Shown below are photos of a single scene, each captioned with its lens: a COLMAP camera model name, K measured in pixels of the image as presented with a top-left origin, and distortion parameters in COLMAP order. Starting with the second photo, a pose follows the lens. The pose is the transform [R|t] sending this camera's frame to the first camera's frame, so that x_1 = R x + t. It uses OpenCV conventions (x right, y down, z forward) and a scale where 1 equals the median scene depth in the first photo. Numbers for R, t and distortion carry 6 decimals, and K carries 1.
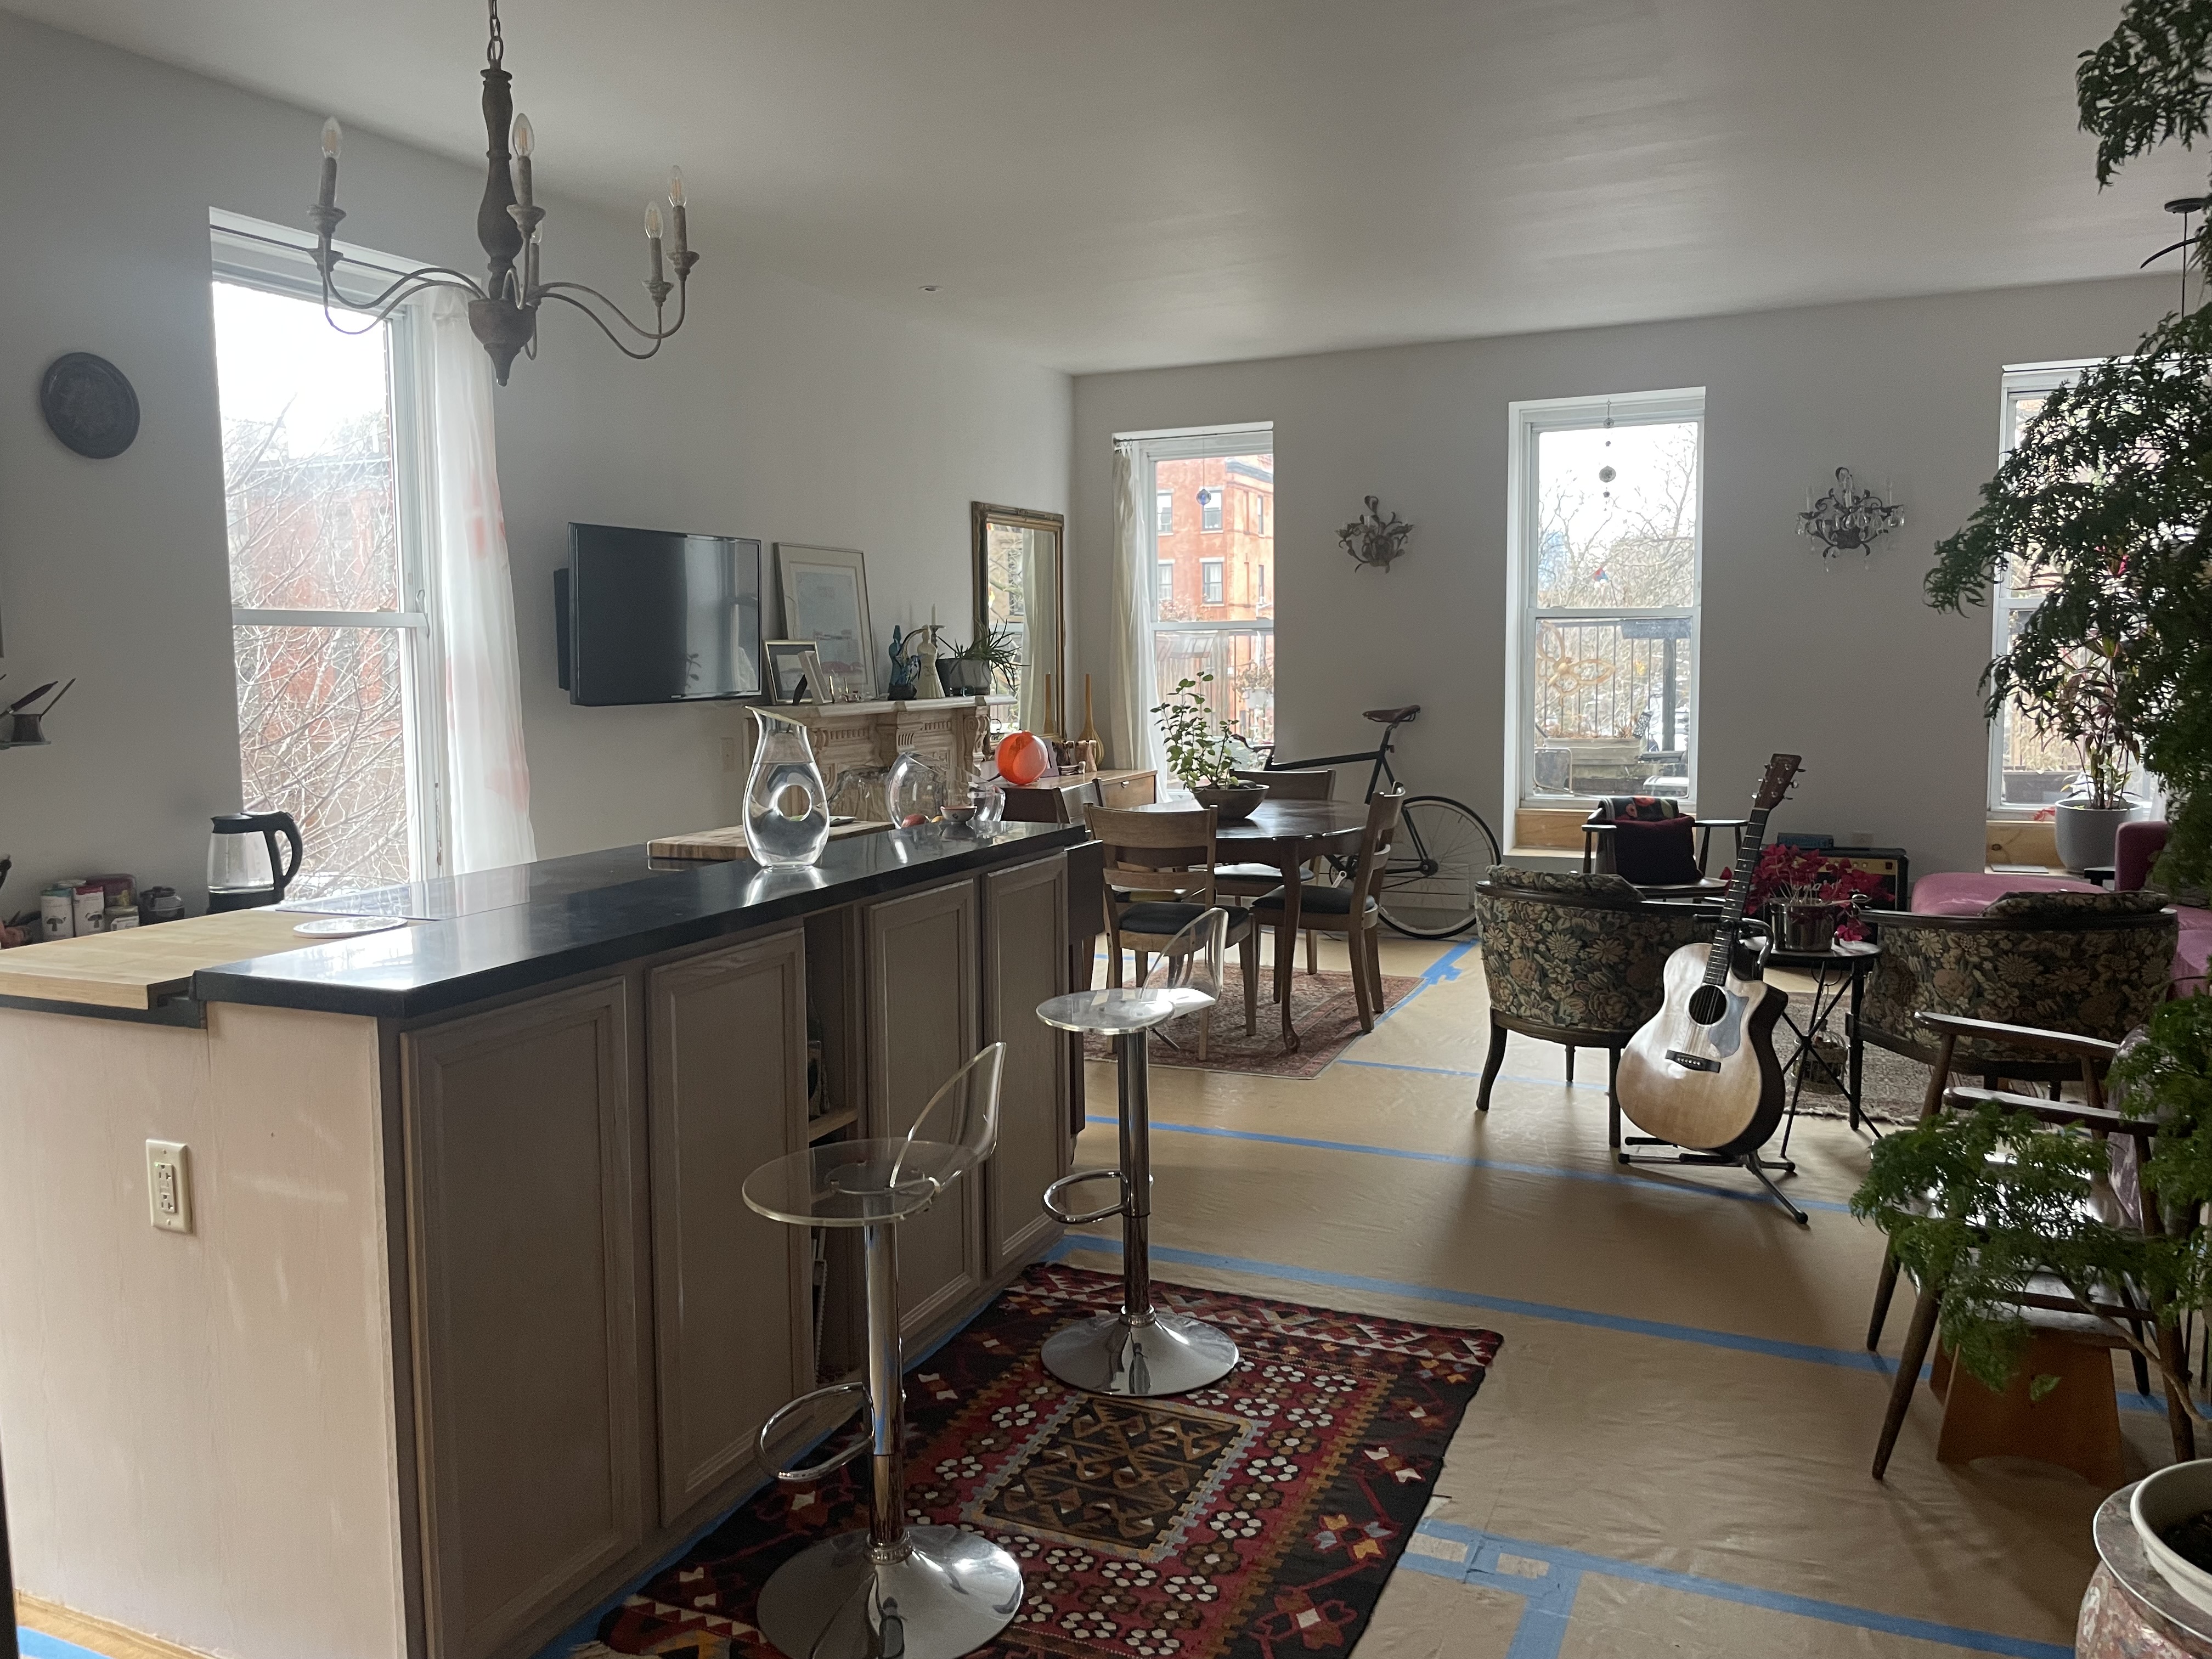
lens RADIAL K [[1657.9, 0, 1106.1], [0, 1657.9, 801.7], [0, 0, 1]] dist [0.118090, -0.176152]
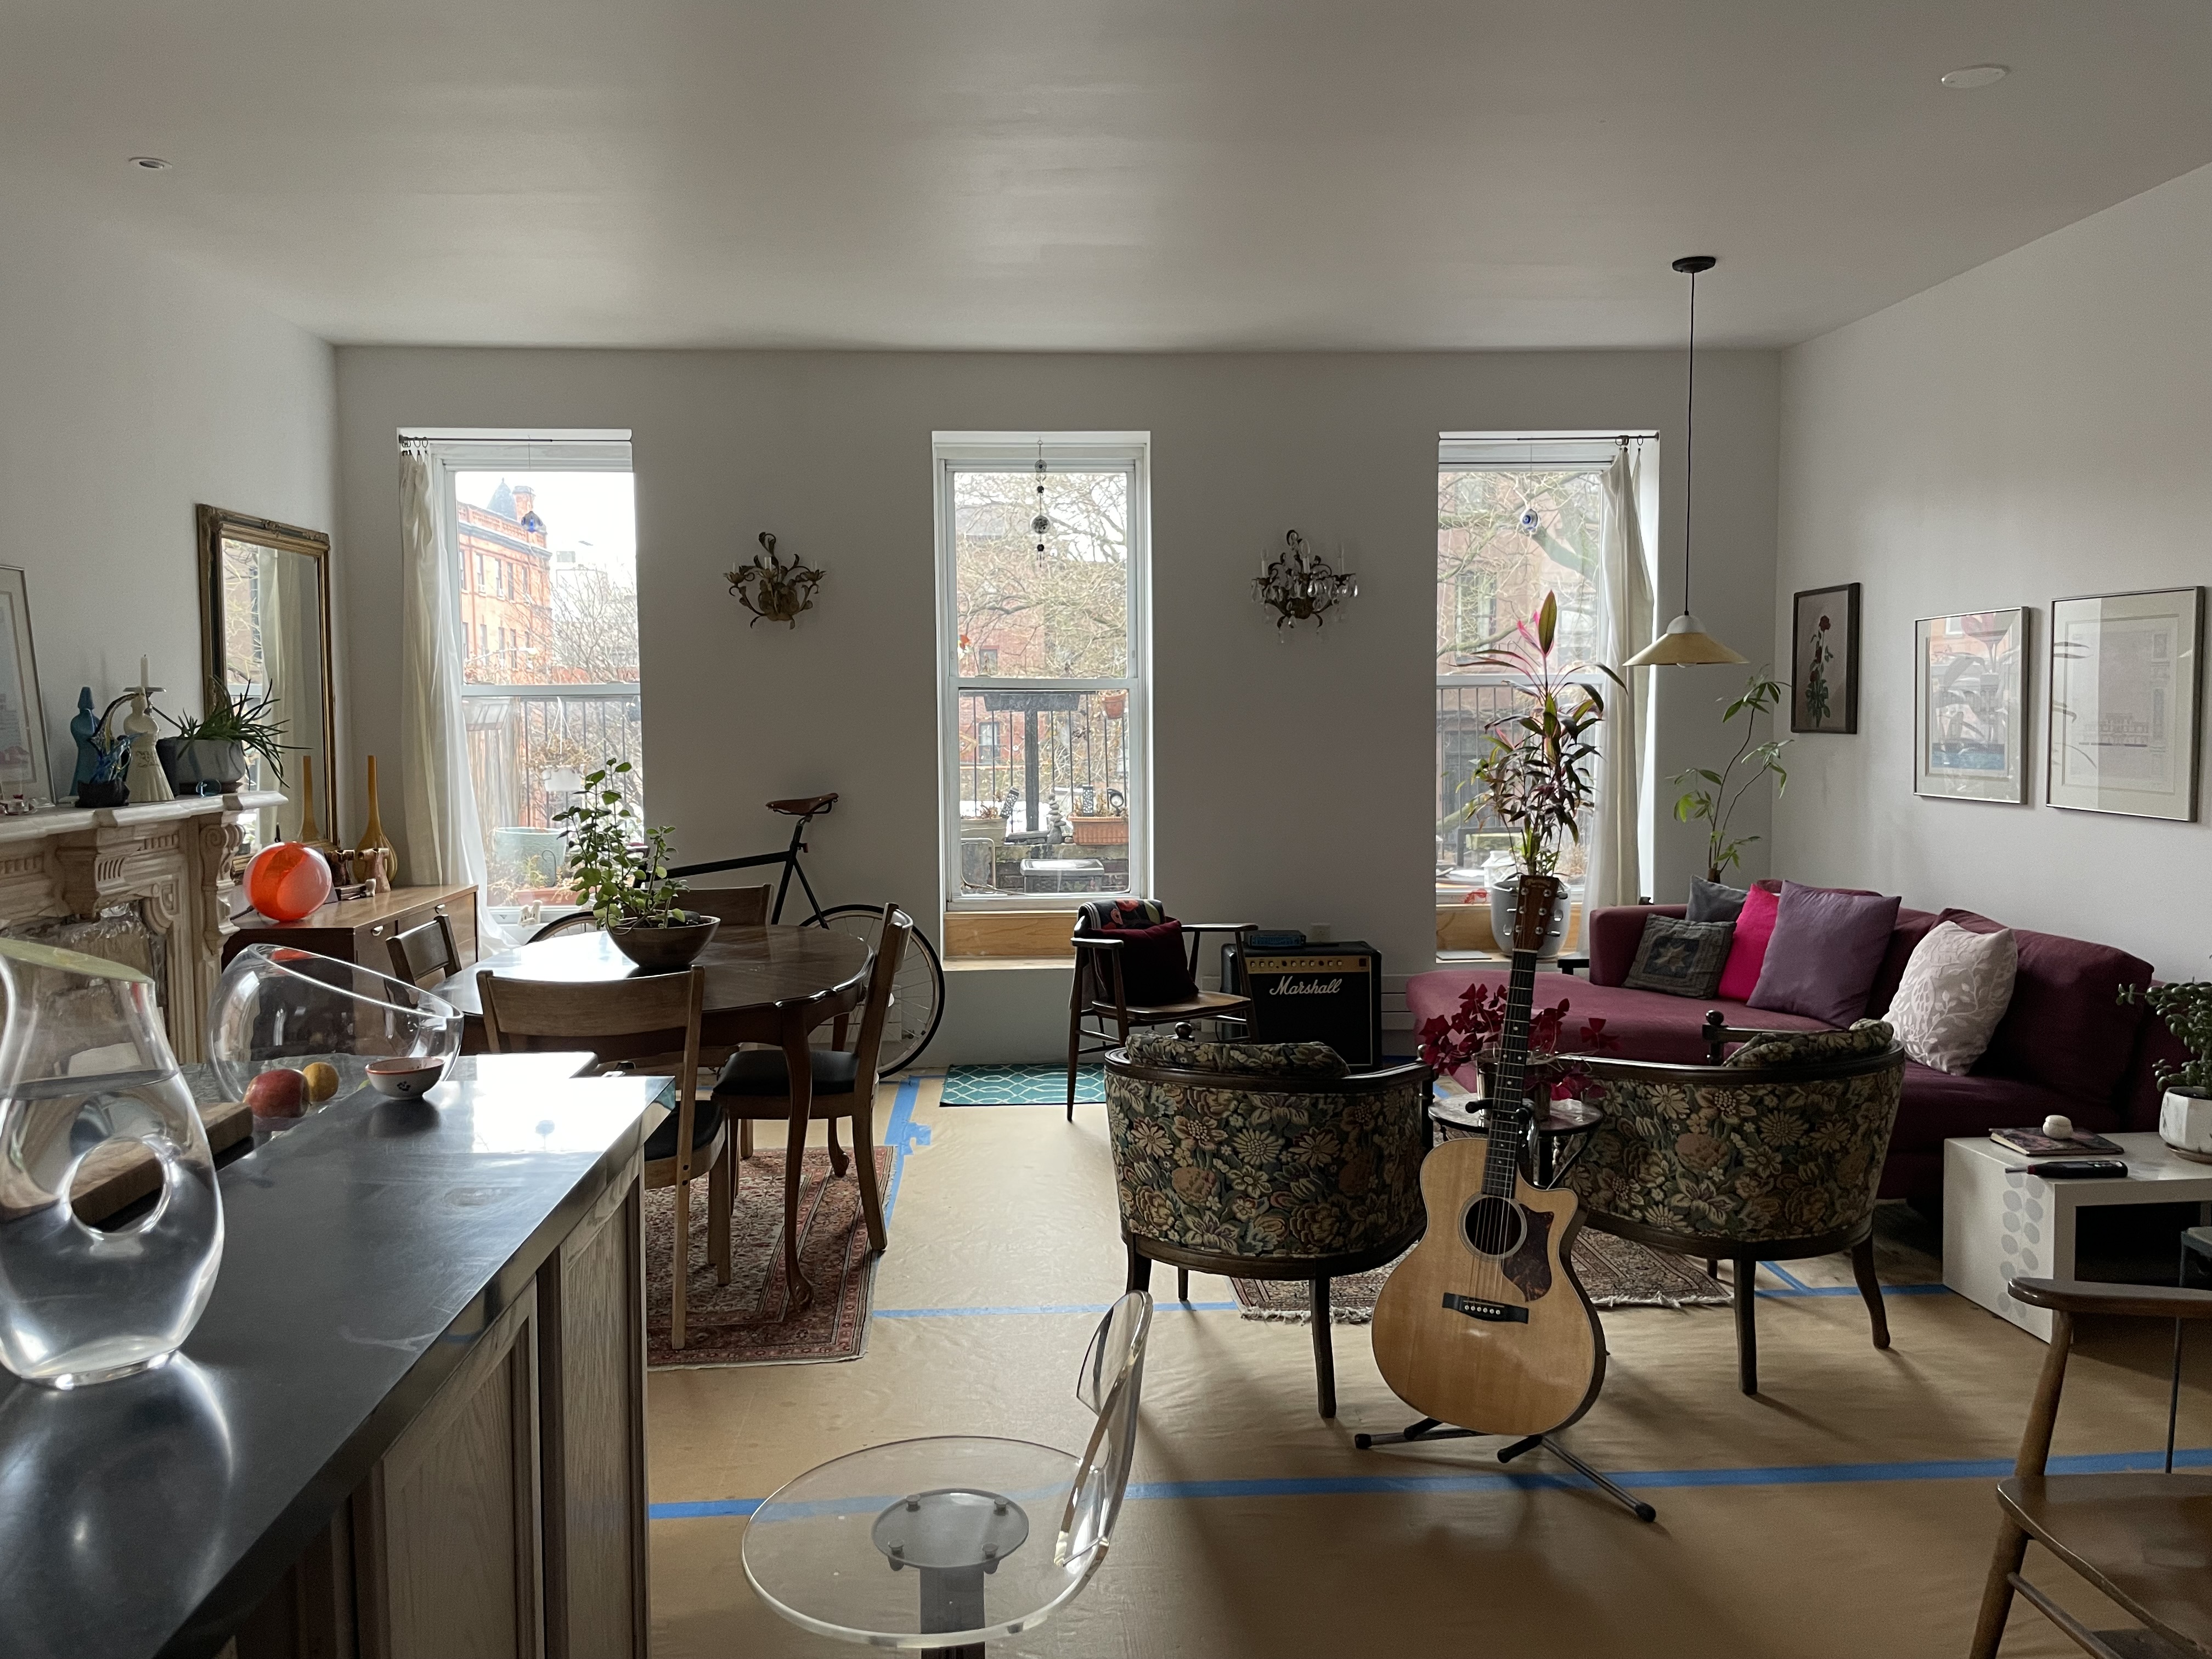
lens RADIAL K [[1657.9, 0, 1106.1], [0, 1657.9, 801.7], [0, 0, 1]] dist [0.118090, -0.176152]
pose [[0.890612, -0.021206, 0.454270, -0.072564], [0.038183, 0.998872, -0.028230, -0.029758], [-0.453159, 0.042487, 0.890417, 0.253634]]
